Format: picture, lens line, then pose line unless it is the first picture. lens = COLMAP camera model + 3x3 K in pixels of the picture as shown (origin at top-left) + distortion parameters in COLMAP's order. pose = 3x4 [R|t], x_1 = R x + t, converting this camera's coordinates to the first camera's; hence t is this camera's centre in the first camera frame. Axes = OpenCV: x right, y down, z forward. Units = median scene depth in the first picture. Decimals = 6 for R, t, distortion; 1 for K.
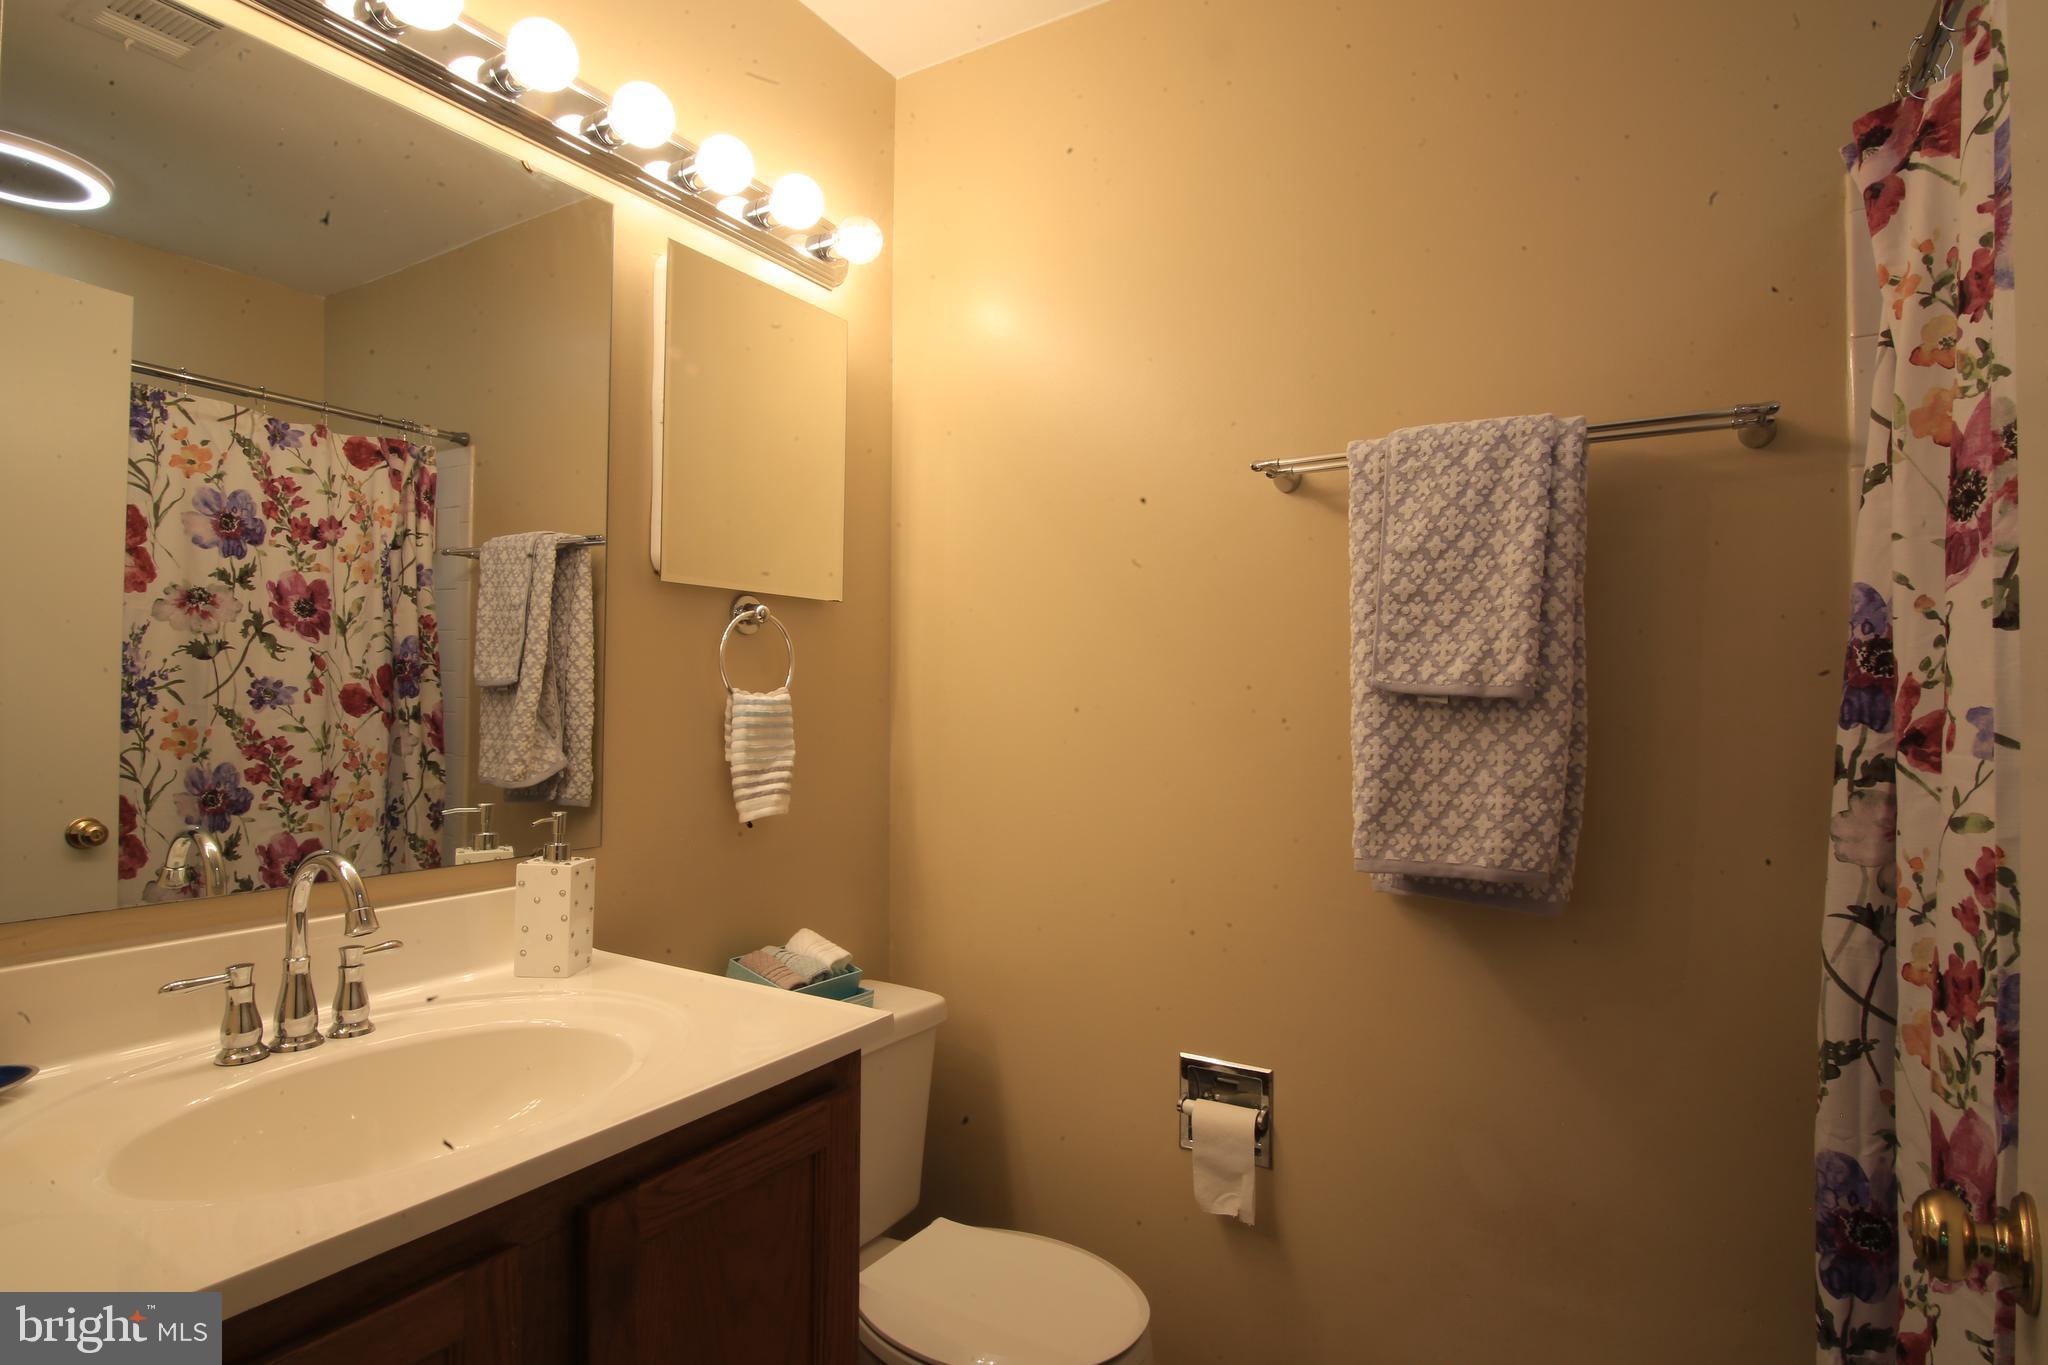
lens RADIAL K [[1048.9, 0, 1017.7], [0, 1048.9, 680.0], [0, 0, 1]] dist [-0.020762, -0.000499]
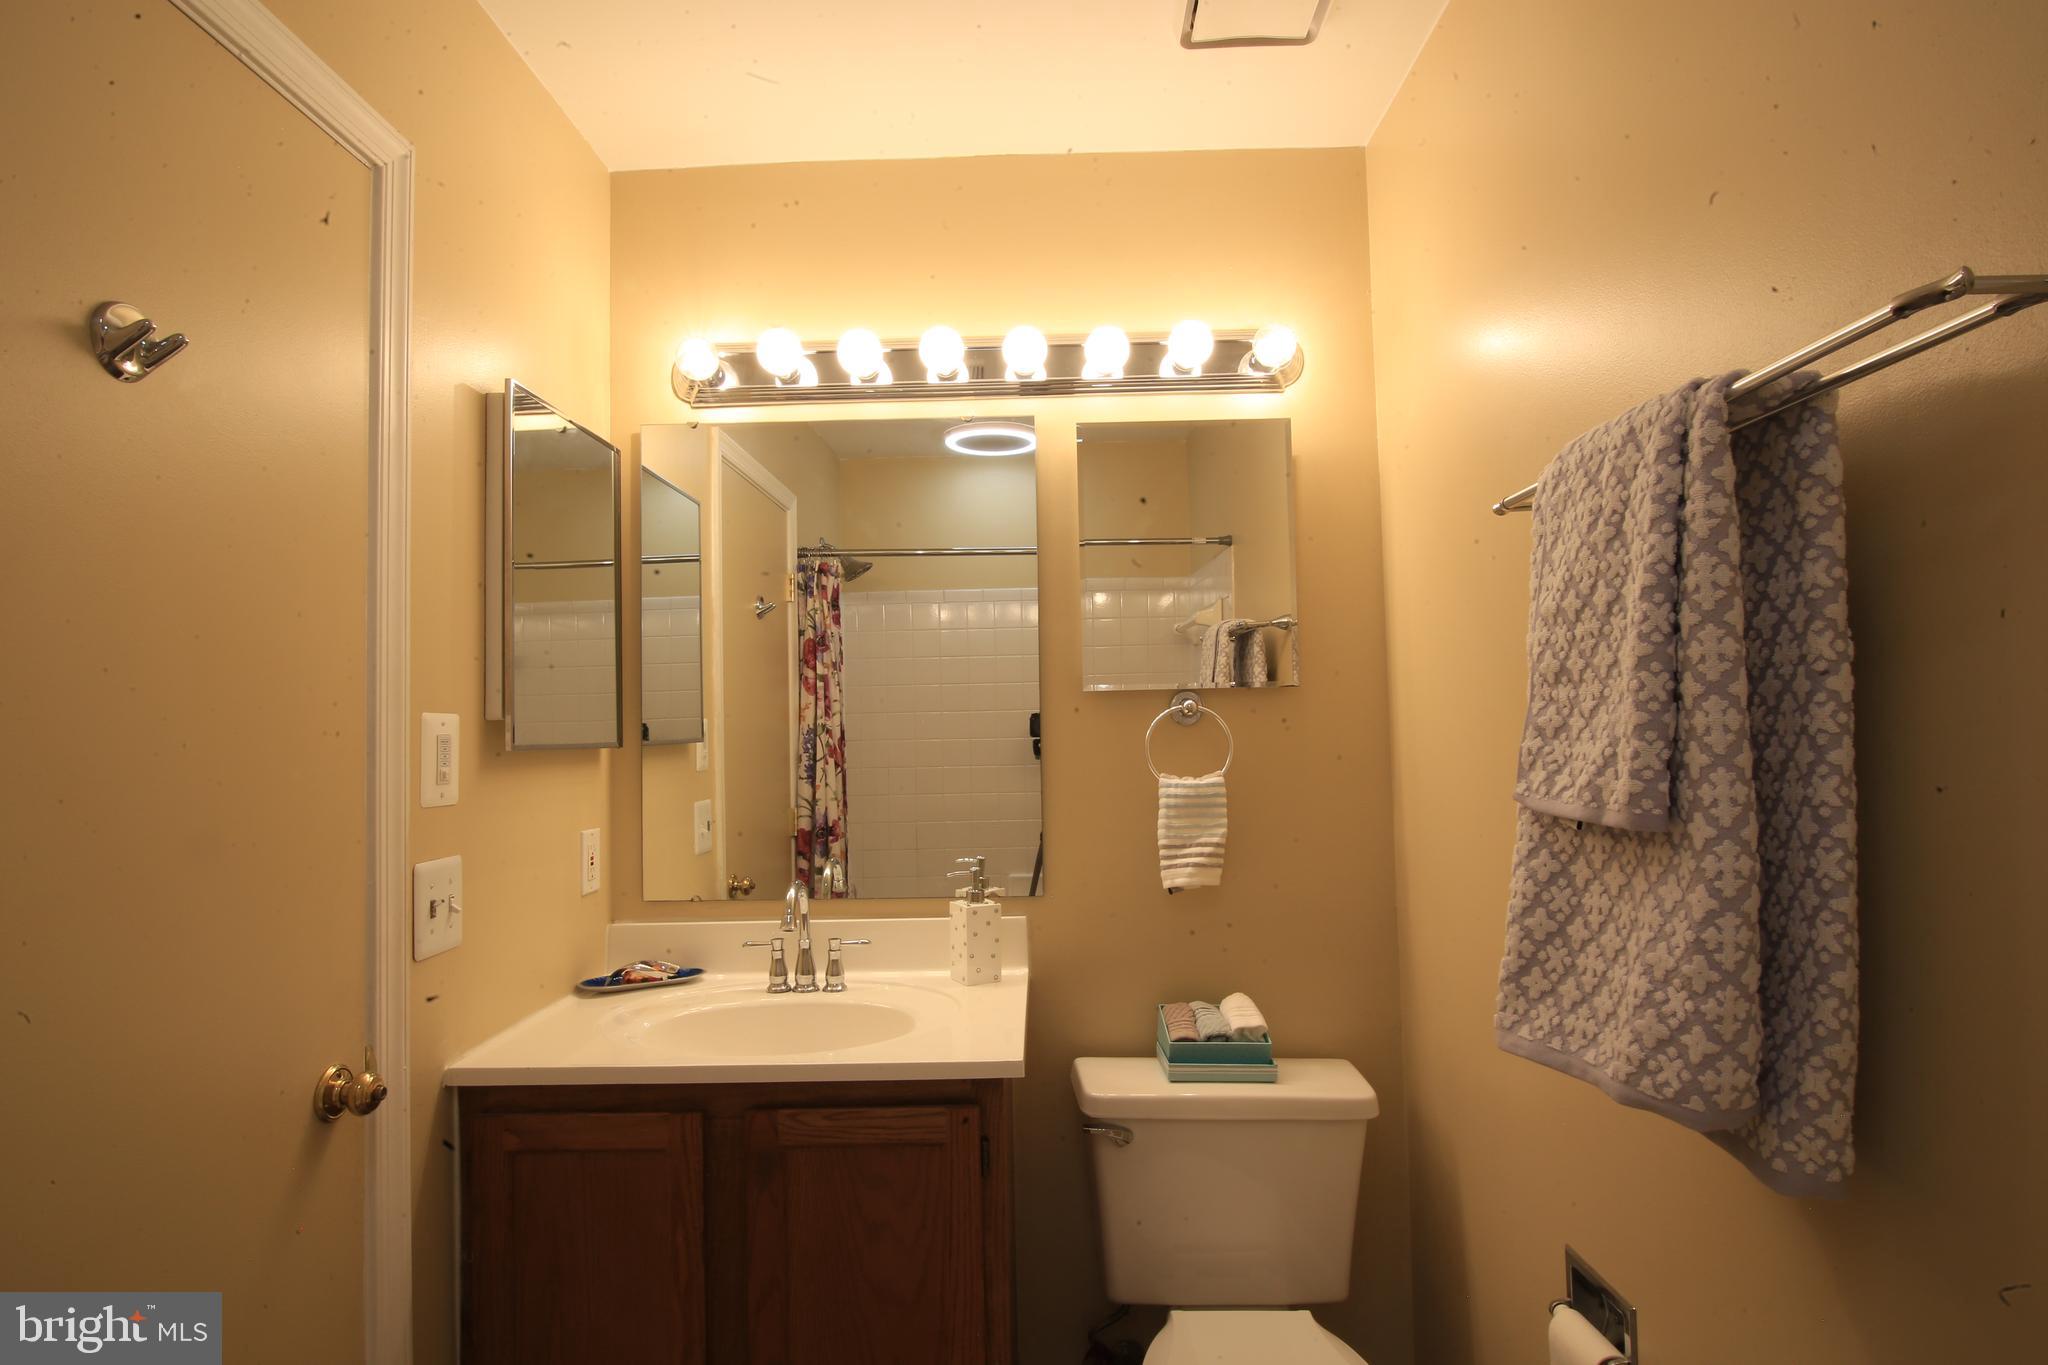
lens RADIAL K [[1048.9, 0, 1017.7], [0, 1048.9, 680.0], [0, 0, 1]] dist [-0.020762, -0.000499]
pose [[0.506755, -0.060854, -0.859940, 0.809862], [0.041011, 0.998078, -0.046462, -0.059486], [0.861114, -0.011722, 0.508277, 0.317064]]
